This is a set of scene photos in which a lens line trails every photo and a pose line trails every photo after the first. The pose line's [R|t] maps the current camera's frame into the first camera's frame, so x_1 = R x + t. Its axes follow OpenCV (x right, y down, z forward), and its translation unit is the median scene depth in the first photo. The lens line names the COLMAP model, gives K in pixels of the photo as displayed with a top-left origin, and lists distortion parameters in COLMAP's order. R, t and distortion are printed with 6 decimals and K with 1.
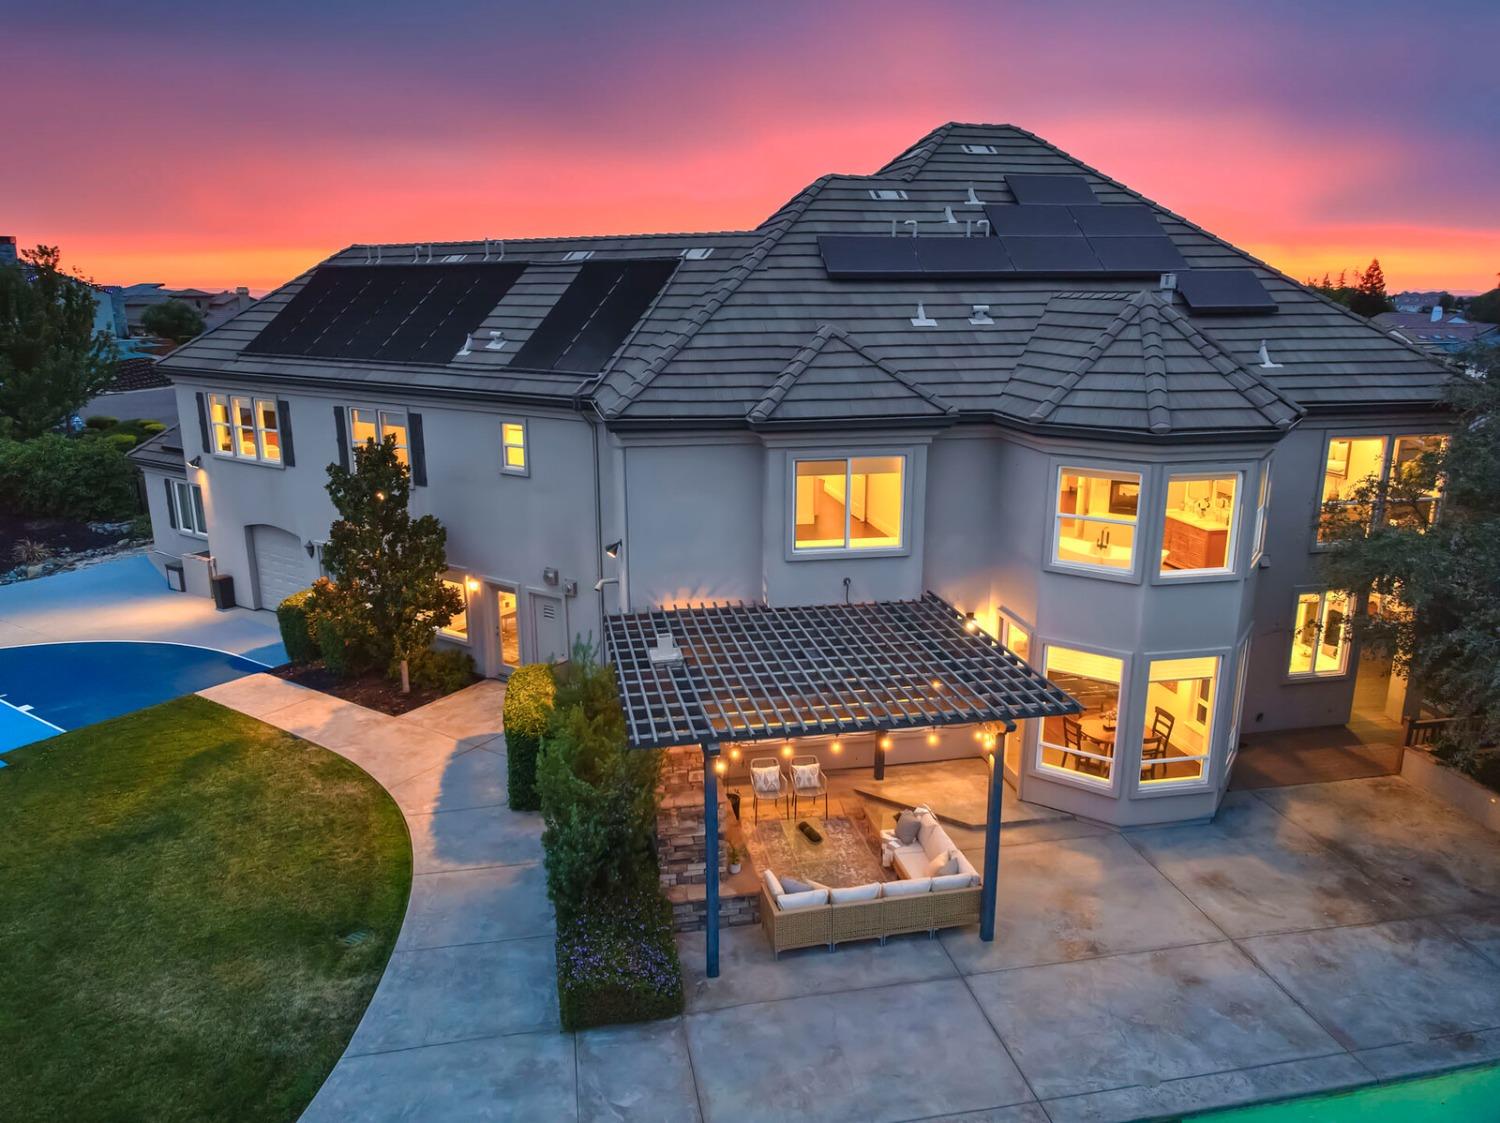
lens RADIAL K [[1052.3, 0, 749.1], [0, 1052.3, 555.0], [0, 0, 1]] dist [0.002990, -0.007829]
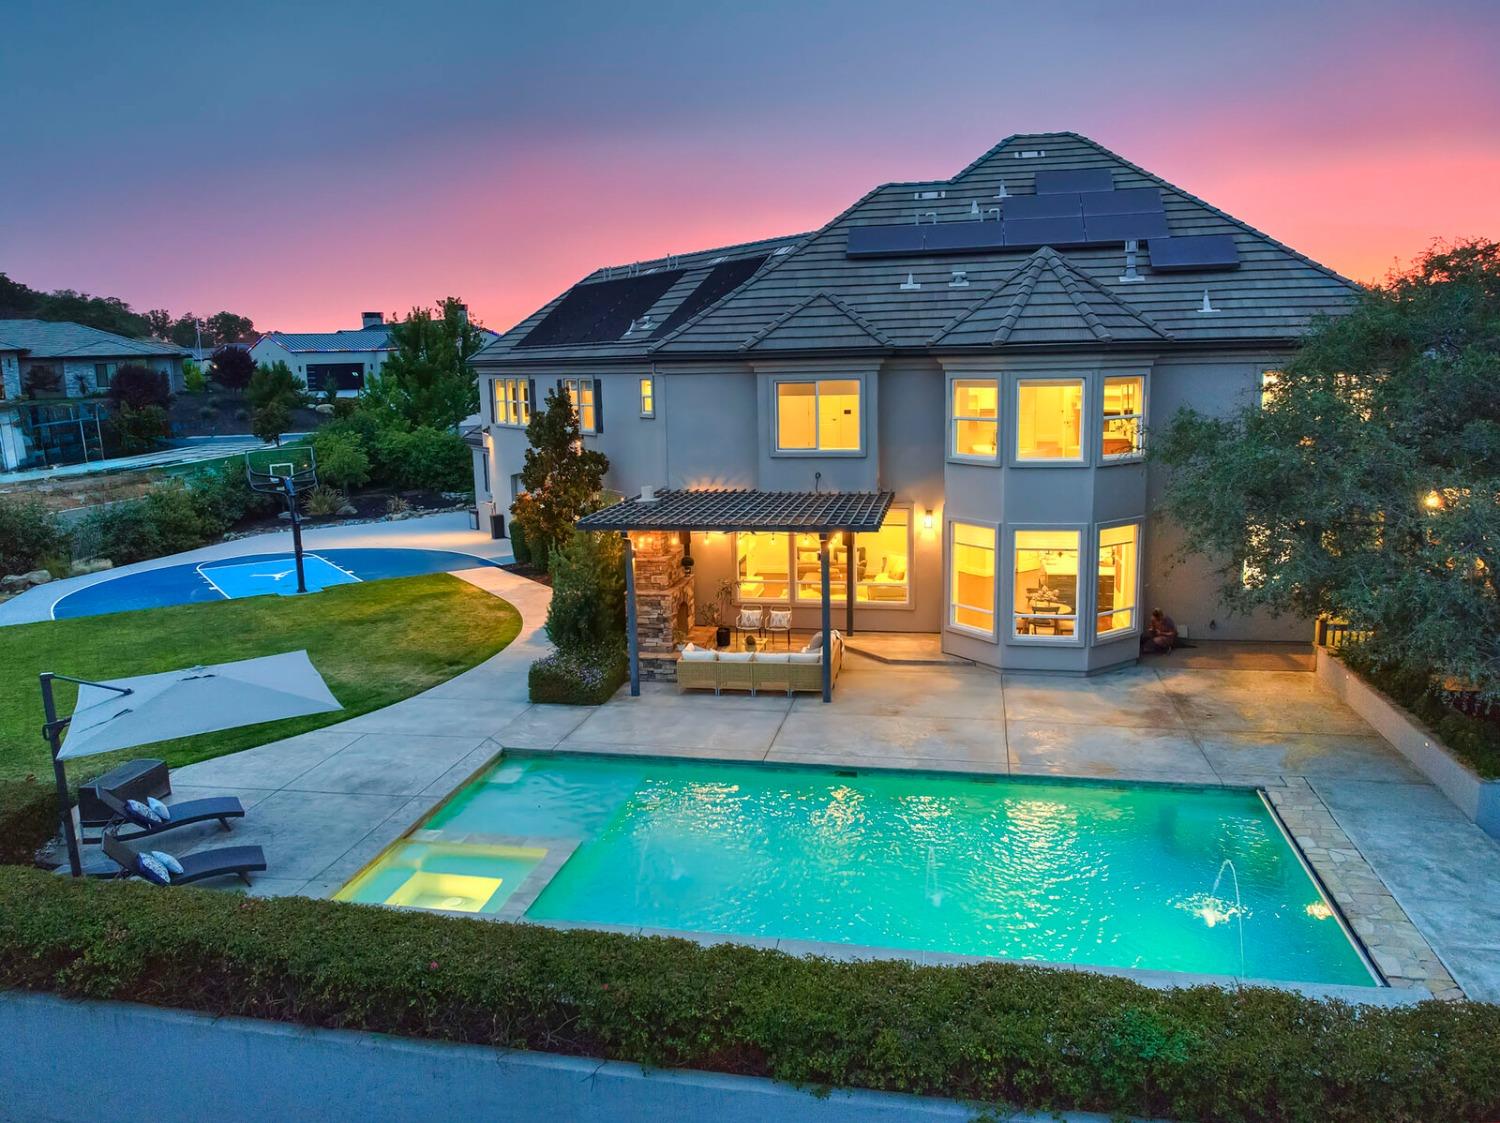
lens RADIAL K [[1132.2, 0, 719.0], [0, 1132.2, 555.5], [0, 0, 1]] dist [-0.018230, -0.006575]
pose [[0.918346, 0.045676, -0.393134, 0.548531], [-0.073626, 0.995695, -0.056302, 0.217518], [0.388870, 0.080649, 0.917756, -0.360395]]
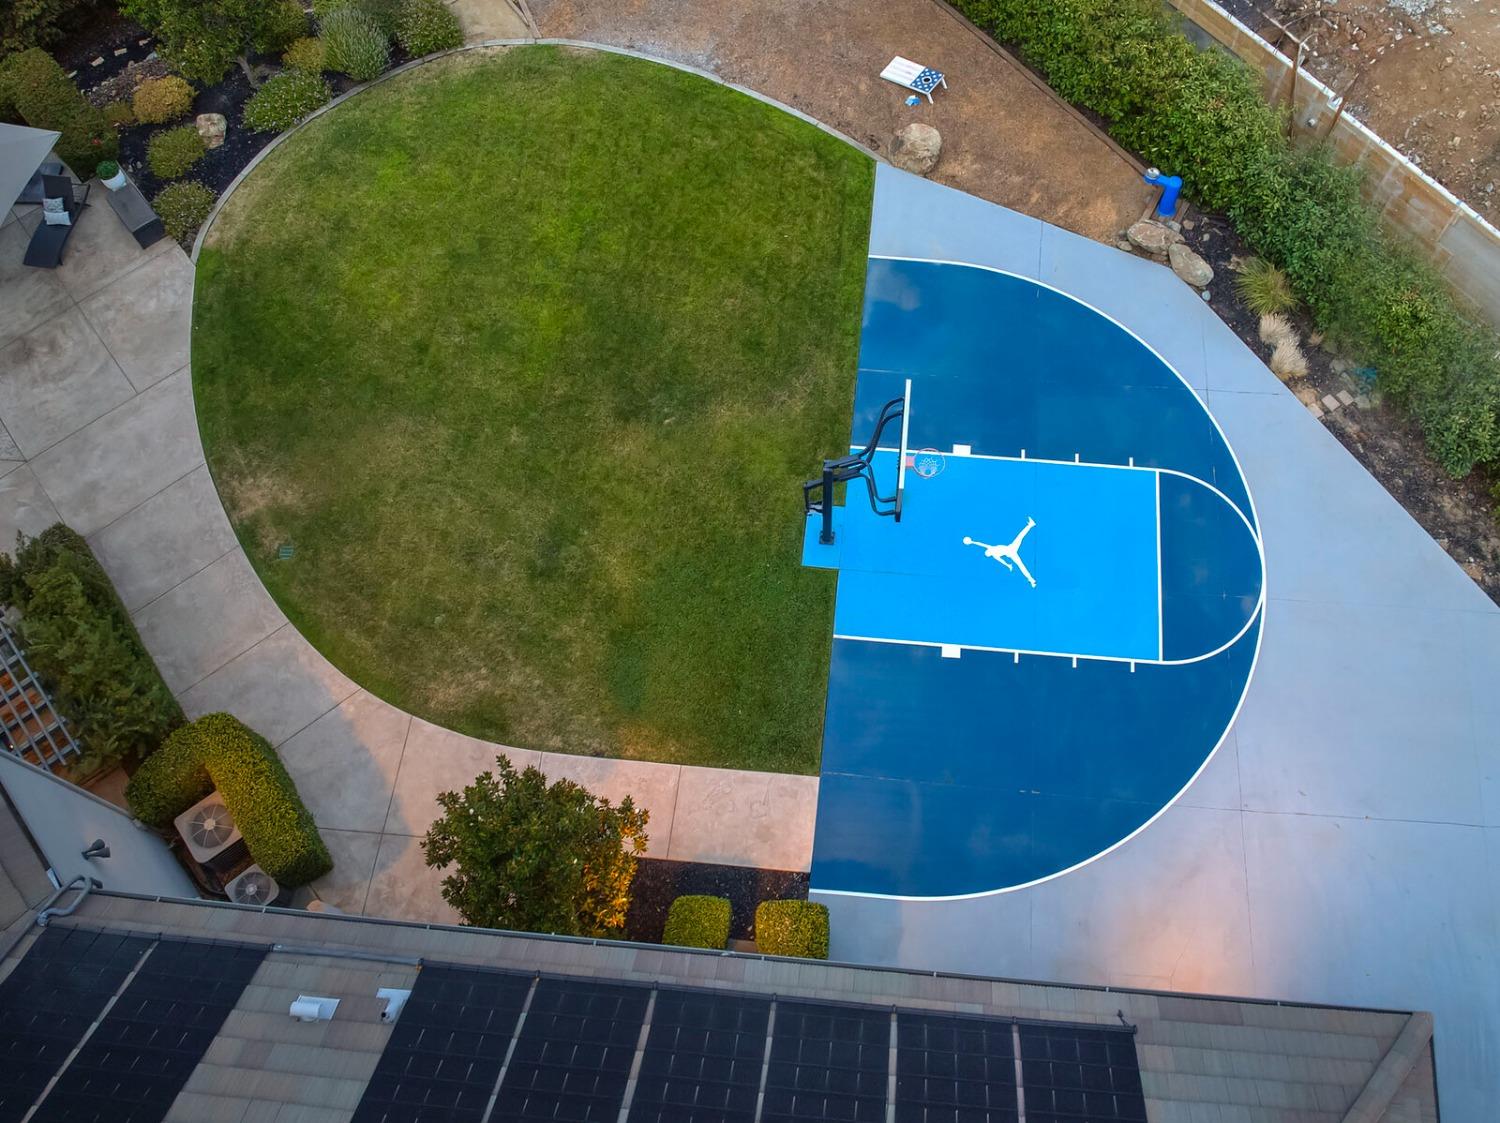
lens RADIAL K [[1305.6, 0, 820.2], [0, 1305.6, 561.4], [0, 0, 1]] dist [-0.006047, -0.005563]
pose [[-0.877087, 0.443358, -0.184804, -0.541452], [-0.113123, 0.183258, 0.976535, -1.096881], [0.466821, 0.877411, -0.110579, 1.250815]]
